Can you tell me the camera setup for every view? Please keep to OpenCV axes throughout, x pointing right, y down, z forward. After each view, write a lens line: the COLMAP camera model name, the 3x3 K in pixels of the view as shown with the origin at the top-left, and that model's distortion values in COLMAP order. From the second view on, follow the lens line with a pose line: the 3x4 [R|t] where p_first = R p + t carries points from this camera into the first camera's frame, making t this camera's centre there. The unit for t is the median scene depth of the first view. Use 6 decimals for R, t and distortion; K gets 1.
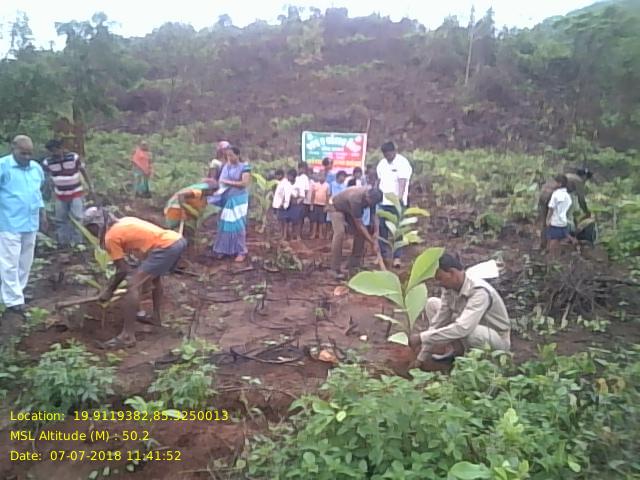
lens RADIAL K [[522.4, 0, 318.2], [0, 522.4, 240.7], [0, 0, 1]] dist [0.088347, -0.152863]
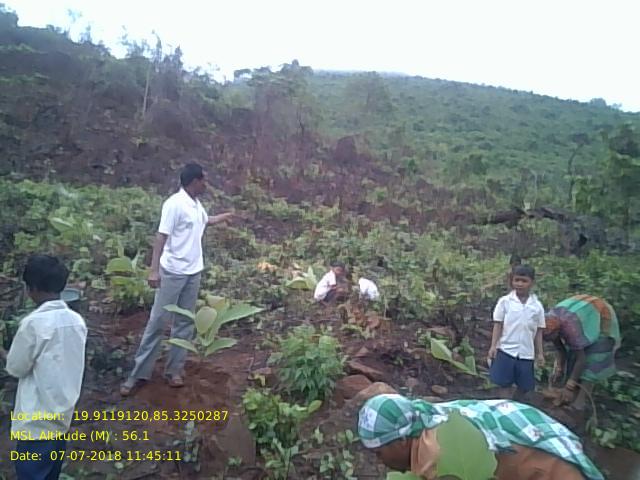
lens RADIAL K [[522.9, 0, 319.9], [0, 522.9, 241.7], [0, 0, 1]] dist [0.099422, -0.165349]
pose [[0.846159, 0.028293, 0.532179, 0.142650], [0.012652, 0.997242, -0.073134, -0.038912], [-0.532780, 0.068616, 0.843467, 0.239178]]
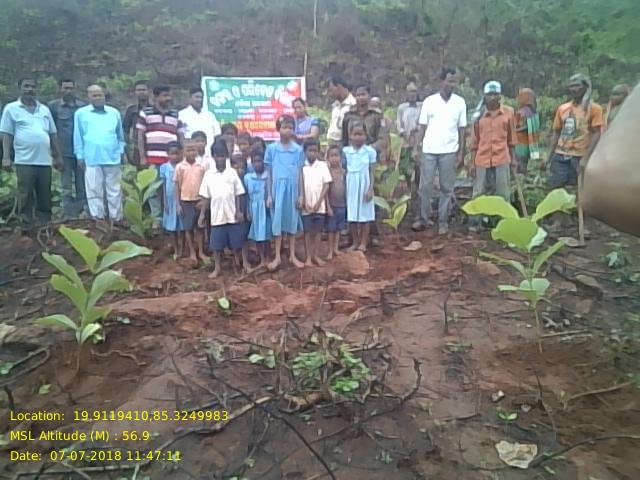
lens RADIAL K [[523.4, 0, 318.6], [0, 523.4, 238.2], [0, 0, 1]] dist [0.090454, -0.154784]
pose [[0.949365, -0.122956, 0.289115, -0.059672], [0.104748, 0.991459, 0.077692, -0.031774], [-0.296199, -0.043474, 0.954136, 0.210742]]
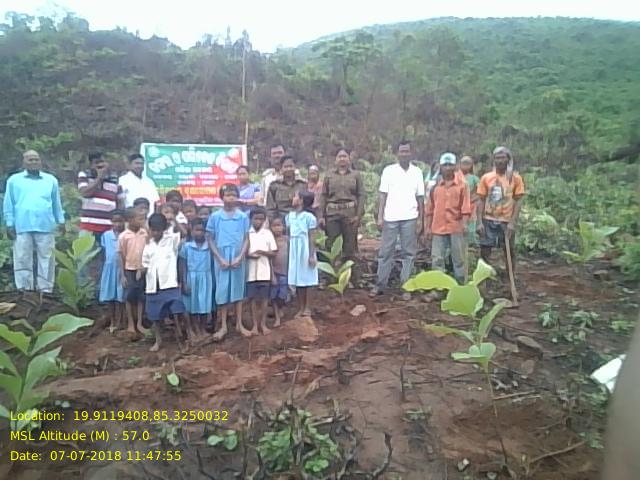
lens RADIAL K [[523.0, 0, 319.4], [0, 523.0, 238.0], [0, 0, 1]] dist [0.091402, -0.152036]
pose [[0.897855, -0.097431, 0.429375, -0.068742], [0.117281, 0.992899, -0.019941, -0.036319], [-0.424383, 0.068262, 0.902906, 0.213272]]
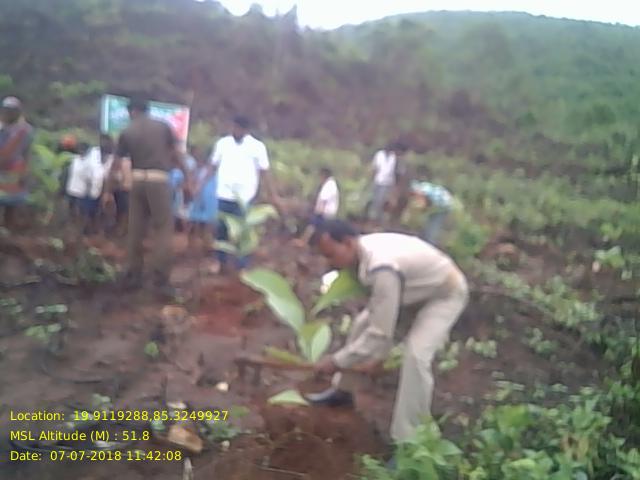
lens RADIAL K [[535.2, 0, 318.4], [0, 535.2, 238.4], [0, 0, 1]] dist [0.096359, -0.155818]
pose [[0.930210, 0.019202, 0.366525, -0.015515], [-0.024289, 0.999662, 0.009273, -0.005945], [-0.366223, -0.017529, 0.930362, 0.068829]]
